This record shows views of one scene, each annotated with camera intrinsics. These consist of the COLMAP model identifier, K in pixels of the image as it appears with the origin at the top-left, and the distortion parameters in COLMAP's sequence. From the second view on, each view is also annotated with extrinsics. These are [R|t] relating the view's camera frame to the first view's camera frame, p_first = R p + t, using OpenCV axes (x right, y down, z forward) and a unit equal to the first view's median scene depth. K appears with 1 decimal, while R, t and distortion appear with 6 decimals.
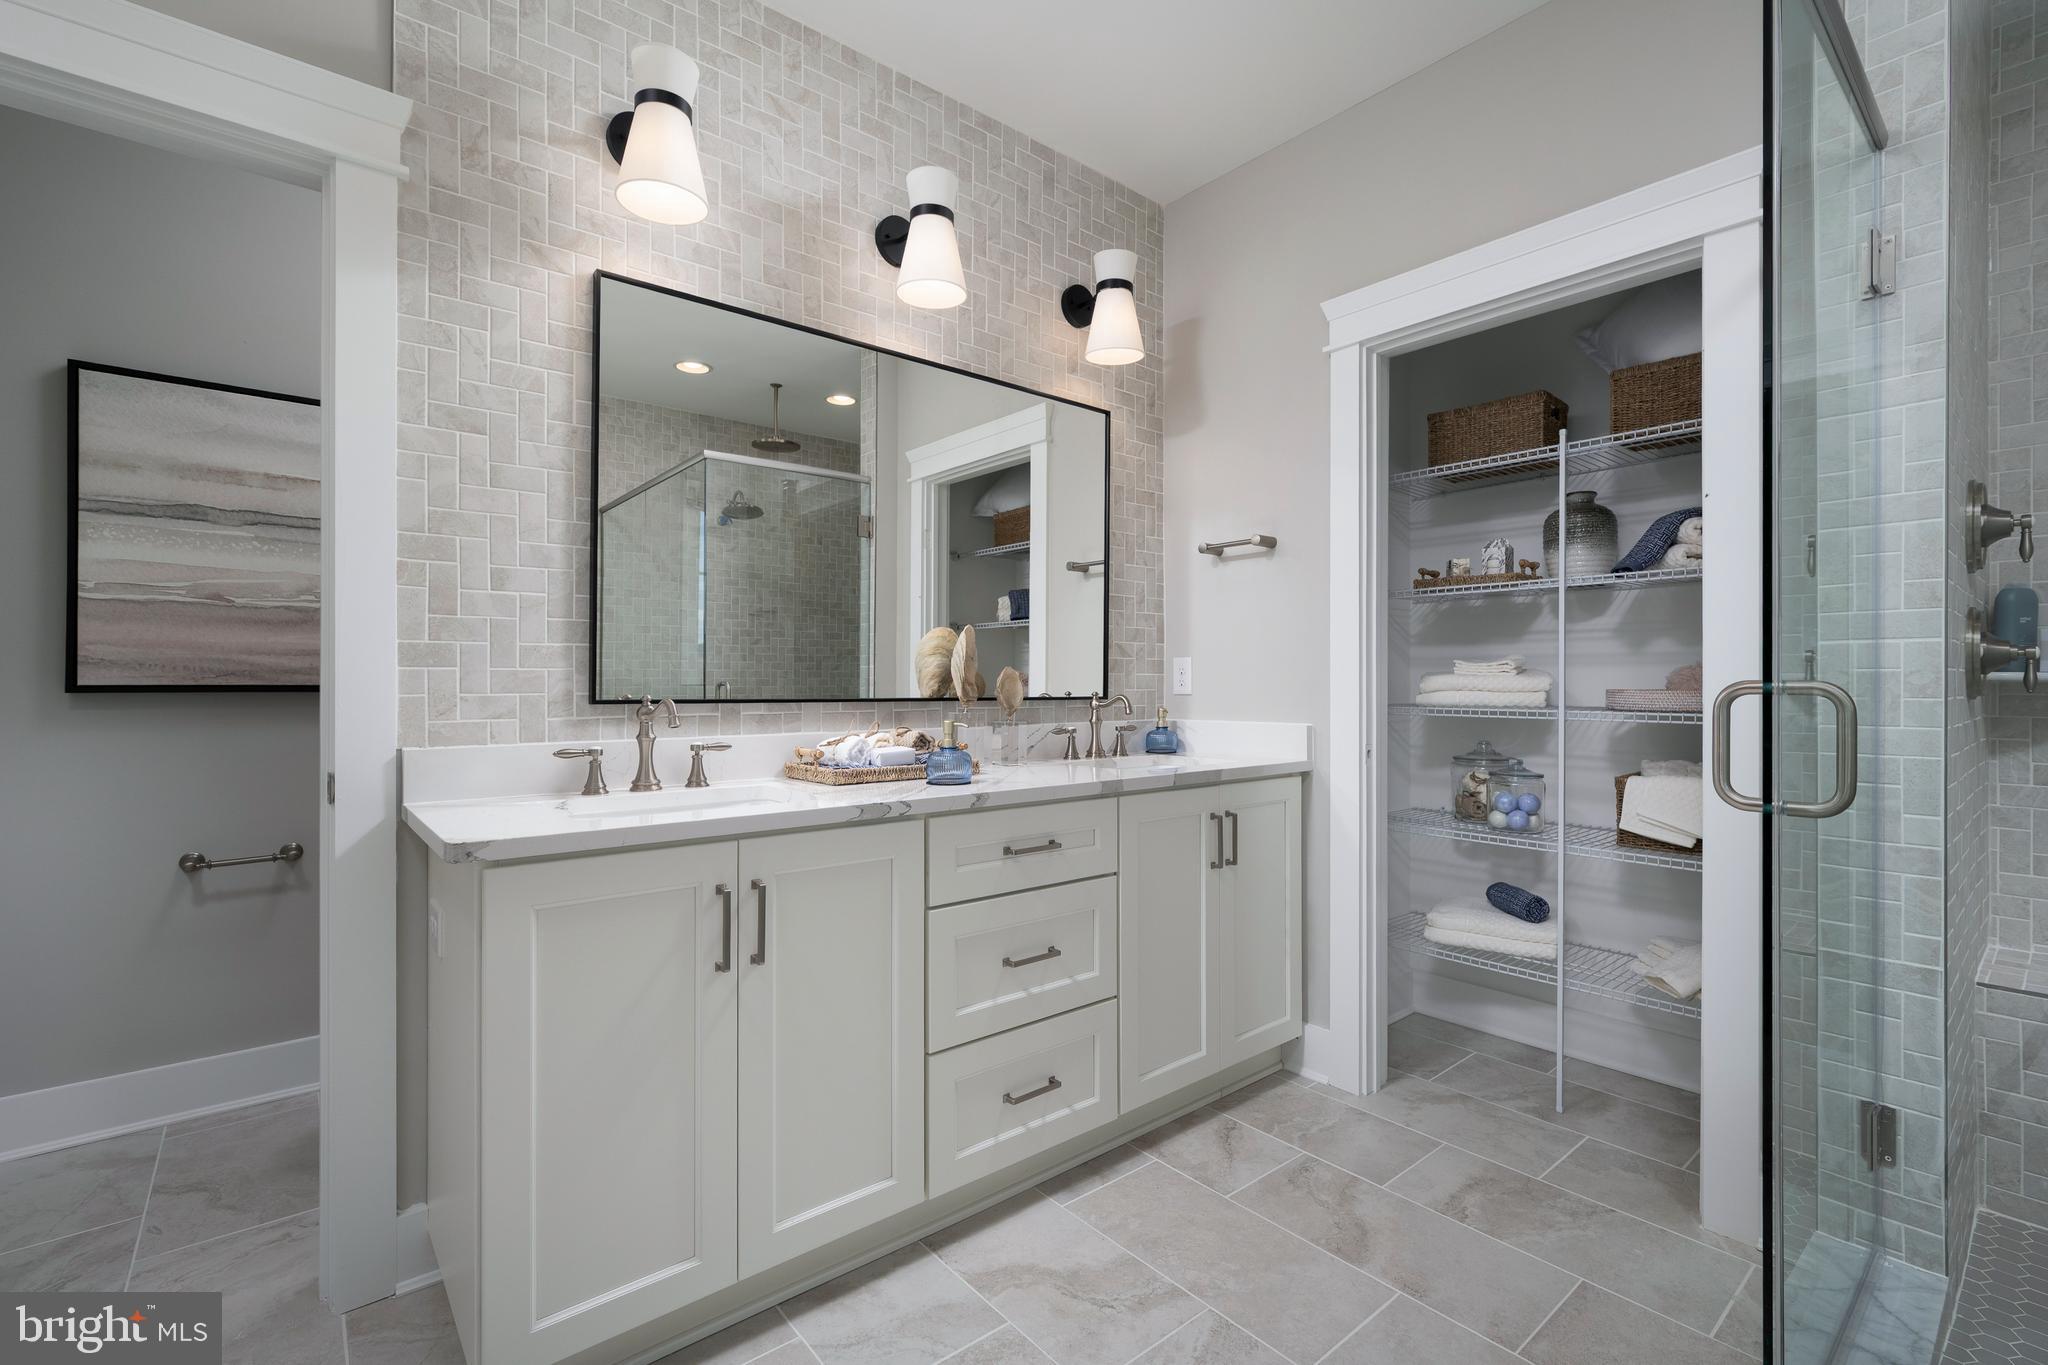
lens RADIAL K [[886.4, 0, 1024.0], [0, 886.4, 682.5], [0, 0, 1]] dist [0.000108, -0.000008]
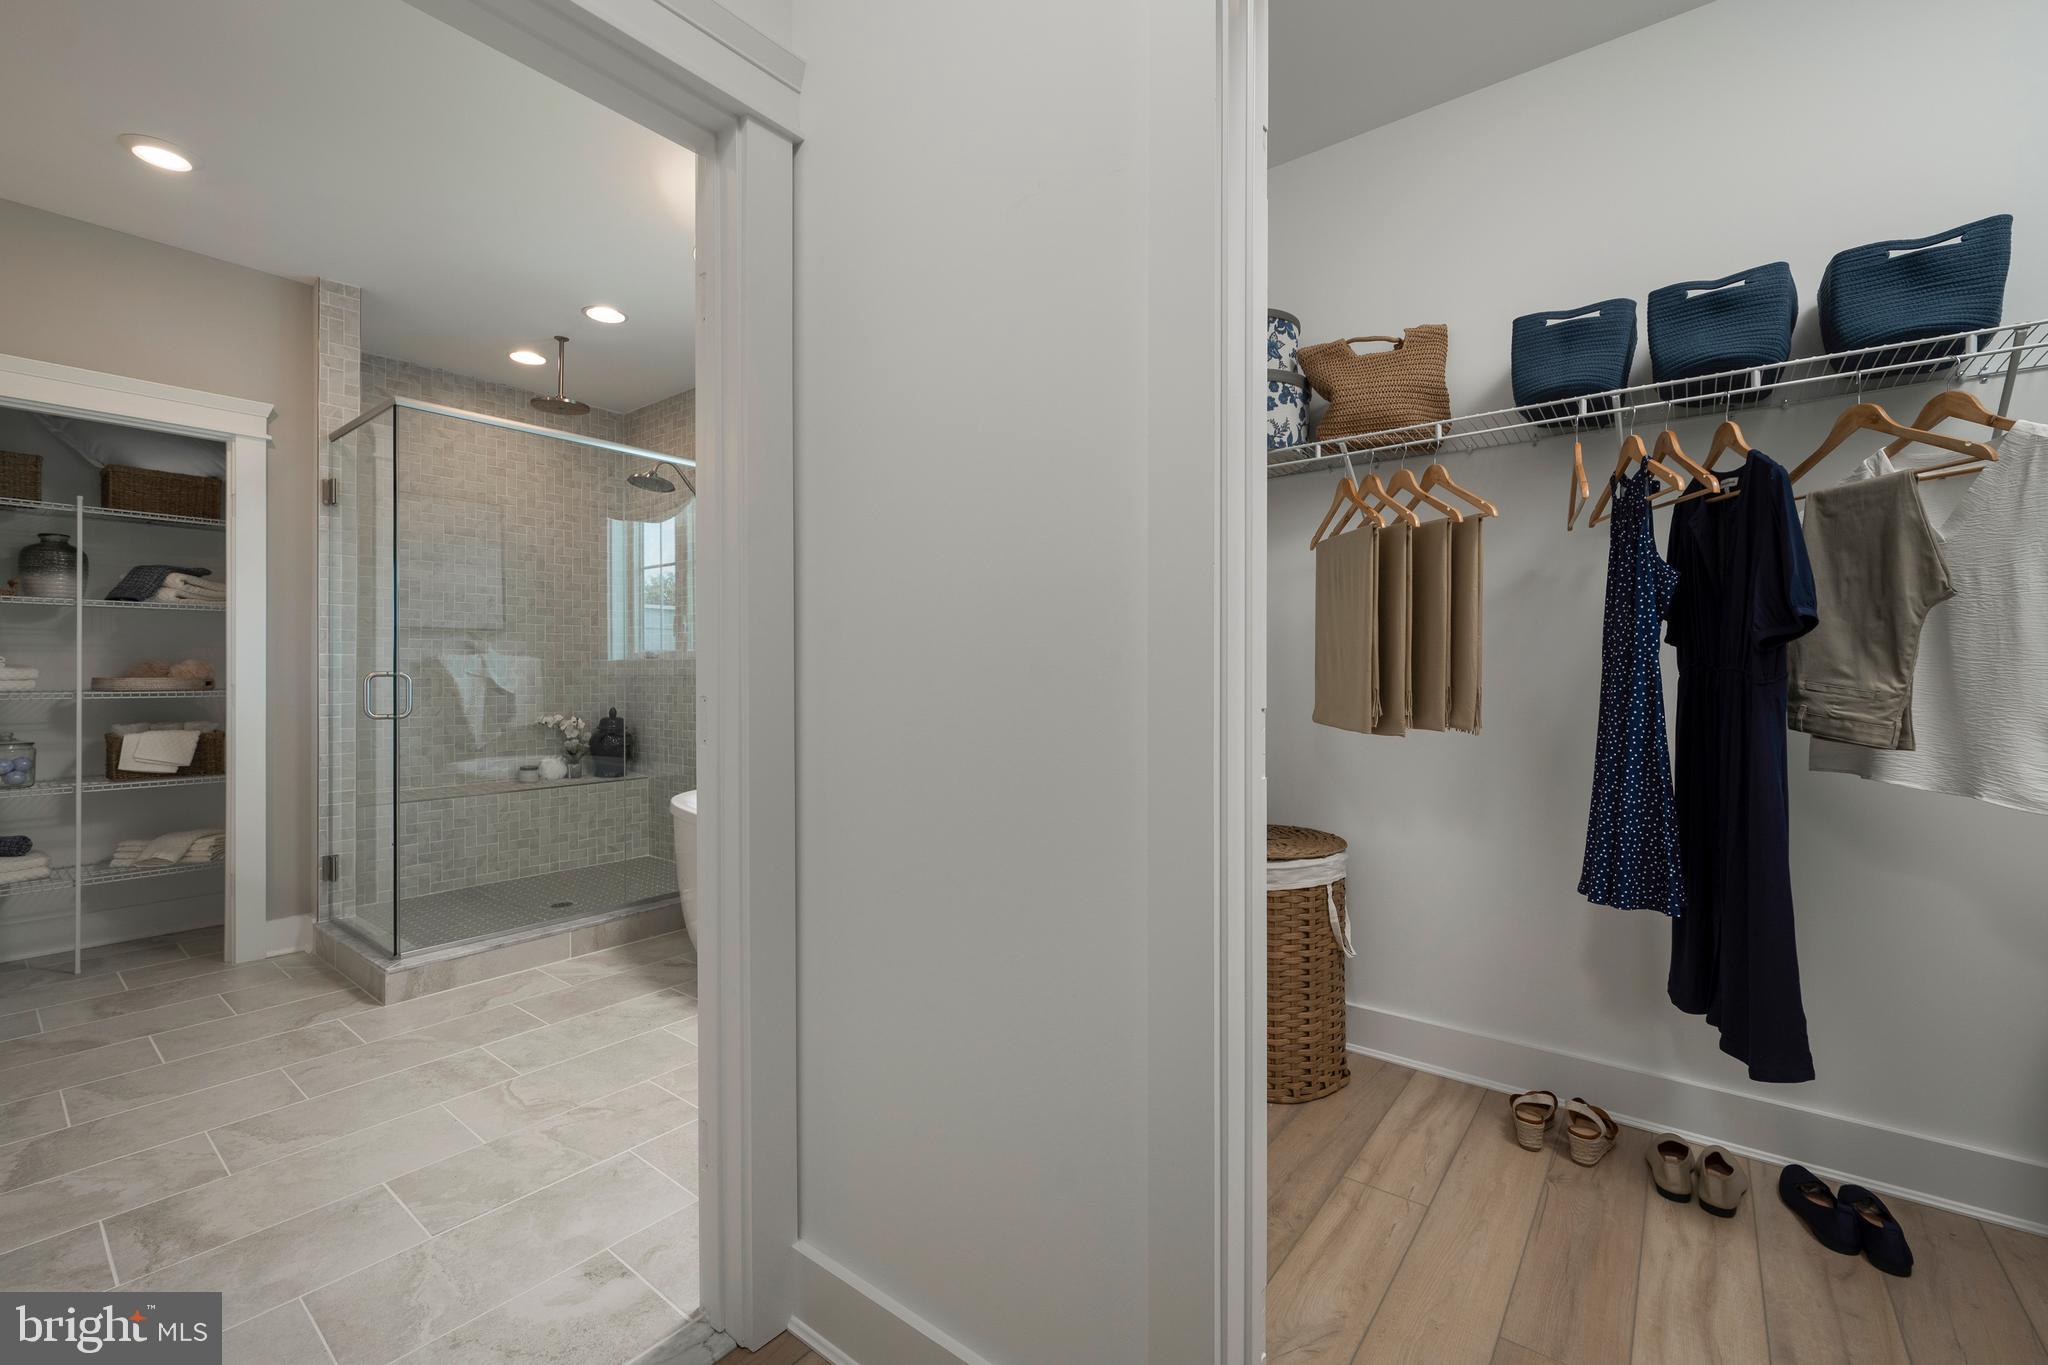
lens RADIAL K [[854.8, 0, 1032.6], [0, 854.8, 666.6], [0, 0, 1]] dist [-0.000353, 0.000106]
pose [[-0.212973, 0.002597, 0.977055, -1.071588], [0.000403, 0.999997, -0.002570, -0.006005], [-0.977058, -0.000154, -0.212973, -0.209199]]
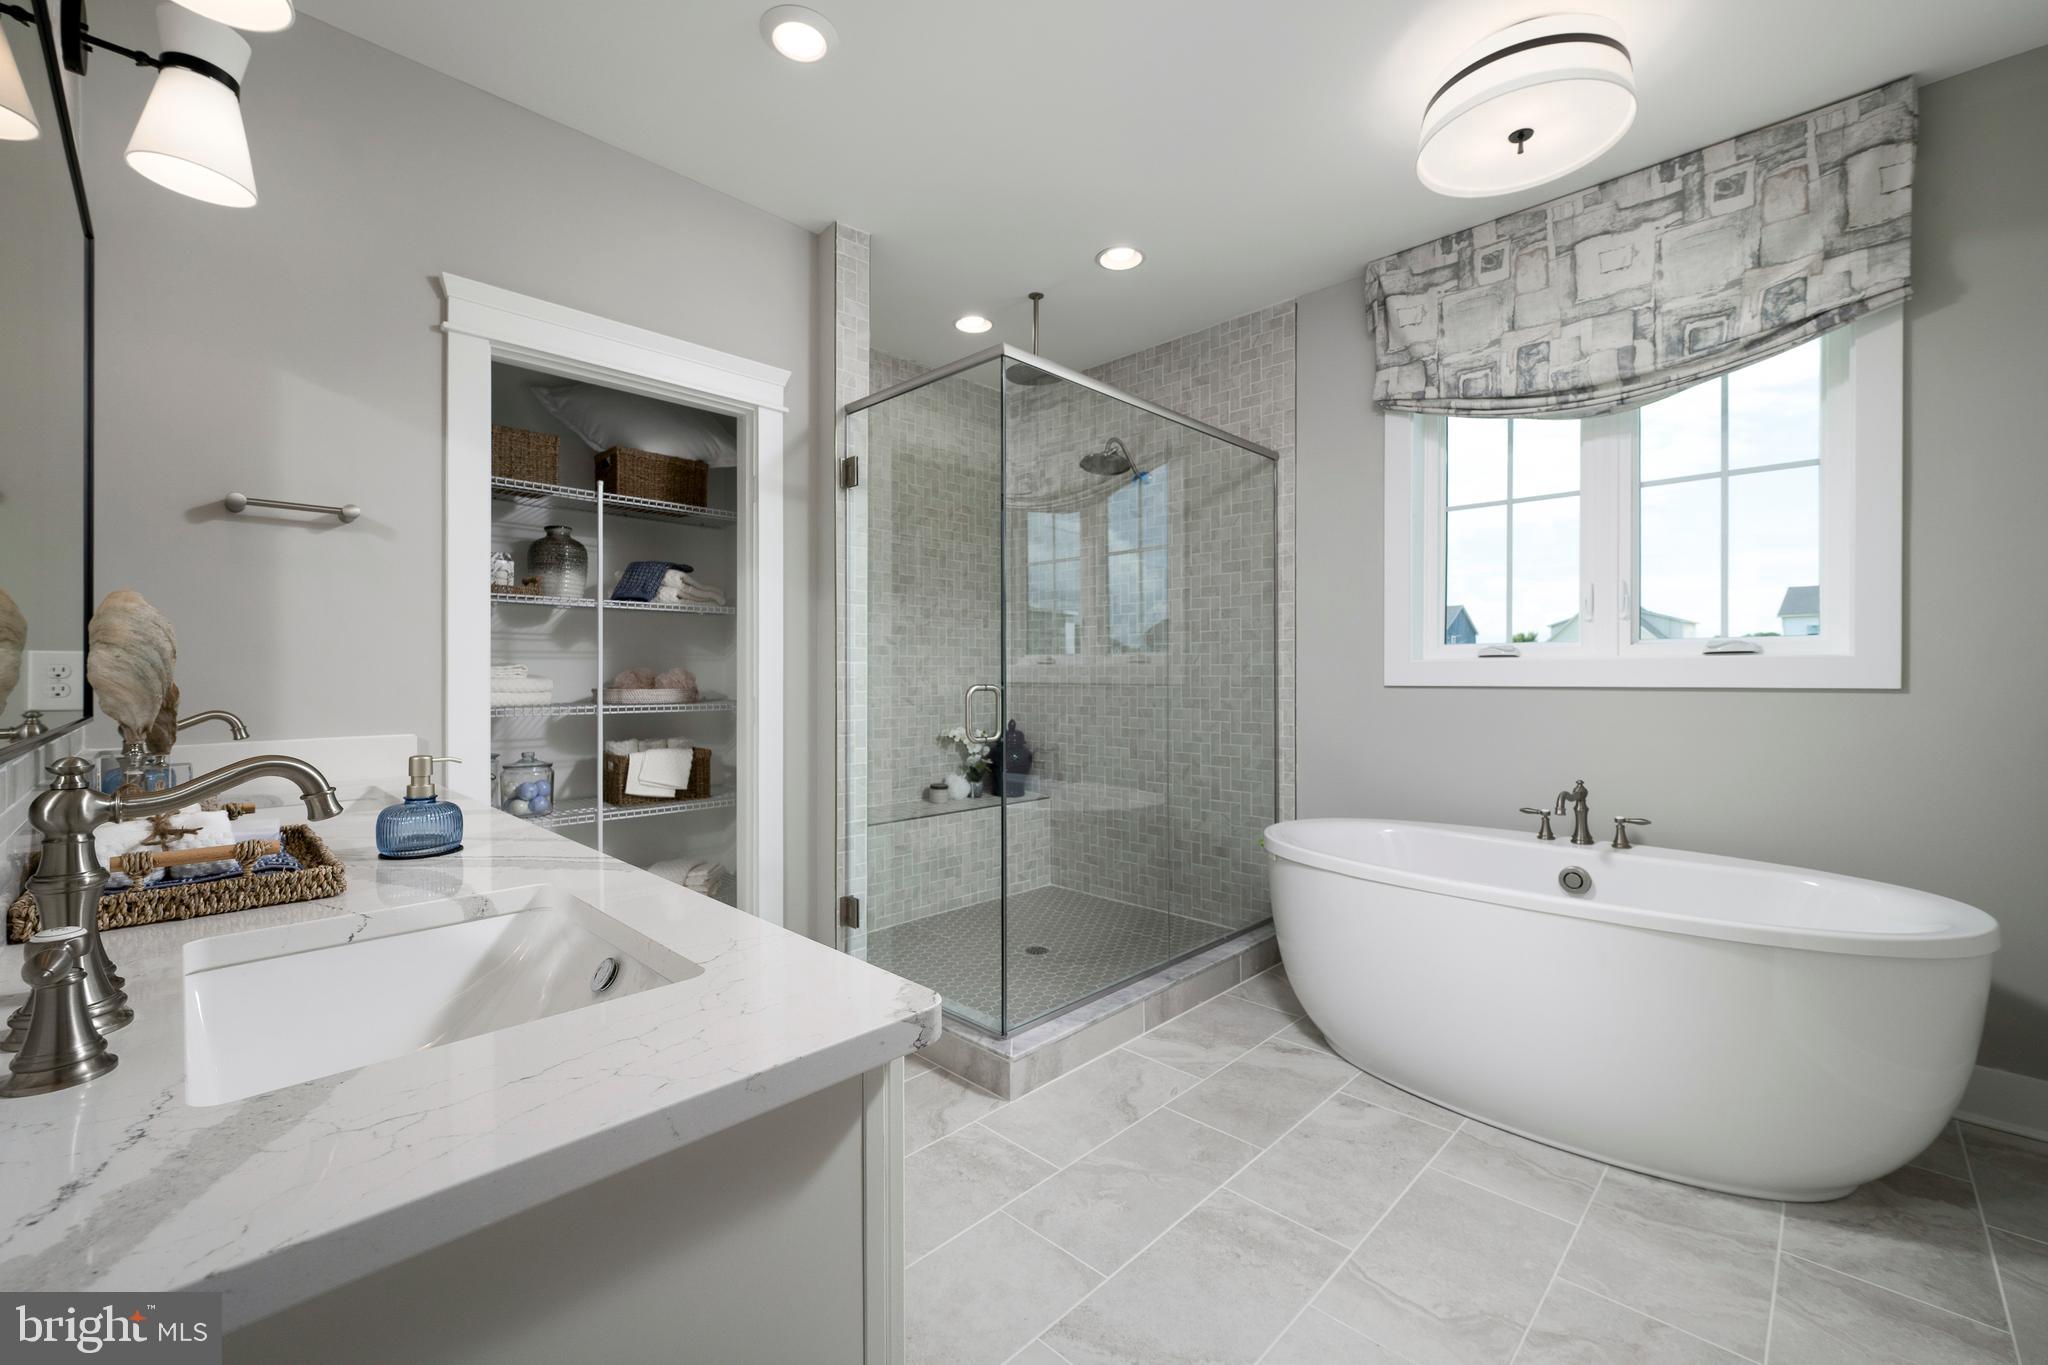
lens RADIAL K [[830.6, 0, 1023.7], [0, 830.6, 672.3], [0, 0, 1]] dist [0.001622, 0.000139]
pose [[-0.103525, -0.002284, 0.994624, -0.619781], [-0.000455, 0.999997, 0.002249, -0.019871], [-0.994627, -0.000220, -0.103526, 0.532240]]
